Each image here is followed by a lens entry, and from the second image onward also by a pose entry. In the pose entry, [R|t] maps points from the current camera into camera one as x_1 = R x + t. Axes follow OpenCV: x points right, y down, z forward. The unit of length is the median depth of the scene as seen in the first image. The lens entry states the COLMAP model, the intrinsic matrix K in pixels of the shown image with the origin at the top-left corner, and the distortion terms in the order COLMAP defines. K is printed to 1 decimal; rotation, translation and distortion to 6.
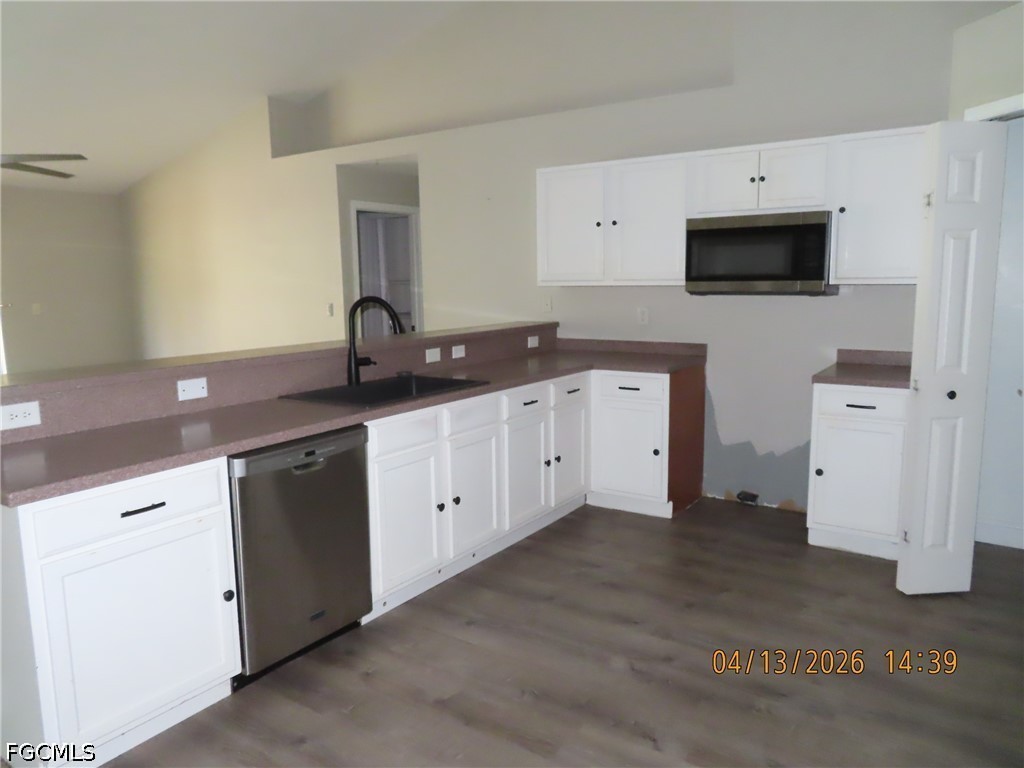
lens RADIAL K [[738.1, 0, 512.0], [0, 738.1, 384.0], [0, 0, 1]] dist [-0.006659, -0.001104]
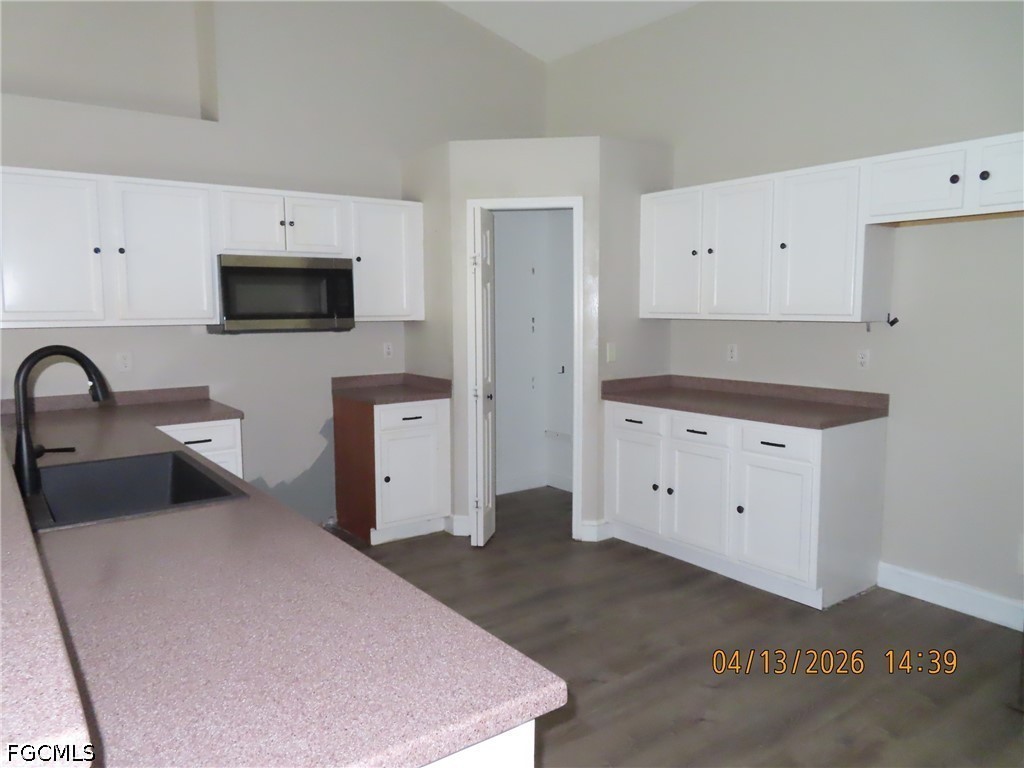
lens RADIAL K [[738.1, 0, 512.0], [0, 738.1, 384.0], [0, 0, 1]] dist [-0.006659, -0.001104]
pose [[0.332404, -0.088337, 0.938991, -0.578245], [0.135235, 0.989780, 0.045242, -0.054833], [-0.933391, 0.111946, 0.340953, 0.369998]]
